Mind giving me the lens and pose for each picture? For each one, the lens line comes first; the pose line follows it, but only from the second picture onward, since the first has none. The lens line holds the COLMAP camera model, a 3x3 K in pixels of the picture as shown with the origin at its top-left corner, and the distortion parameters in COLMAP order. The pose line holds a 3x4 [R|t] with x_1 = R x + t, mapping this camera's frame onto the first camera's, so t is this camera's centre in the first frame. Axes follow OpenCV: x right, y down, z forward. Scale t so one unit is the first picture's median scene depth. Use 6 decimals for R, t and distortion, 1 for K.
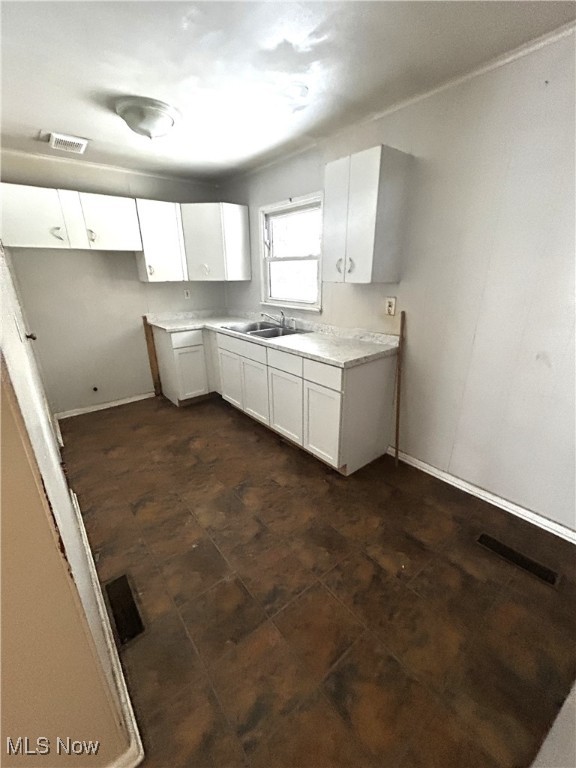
lens RADIAL K [[311.6, 0, 287.4], [0, 311.6, 384.2], [0, 0, 1]] dist [-0.002983, 0.002096]
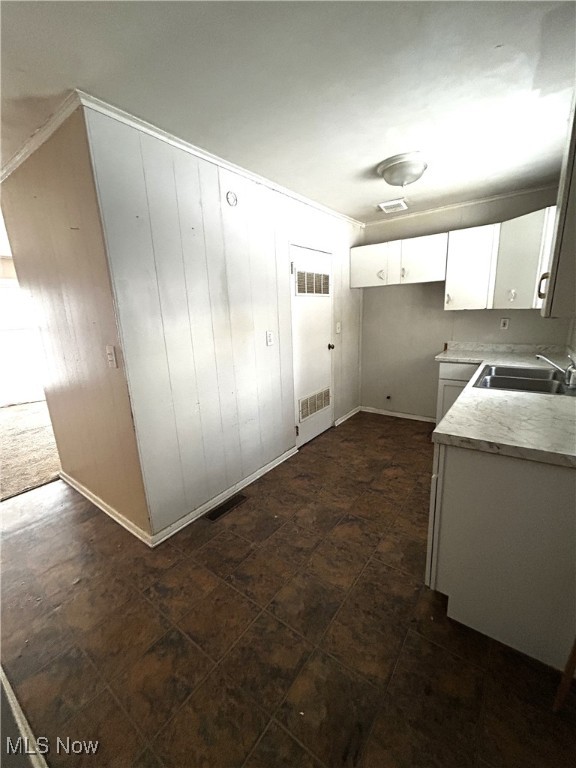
lens RADIAL K [[311.6, 0, 292.2], [0, 311.6, 384.9], [0, 0, 1]] dist [-0.002983, 0.002096]
pose [[0.253410, 0.226370, -0.940500, 0.665948], [-0.291574, 0.944894, 0.148865, -0.165011], [0.922371, 0.236501, 0.305449, 0.456937]]
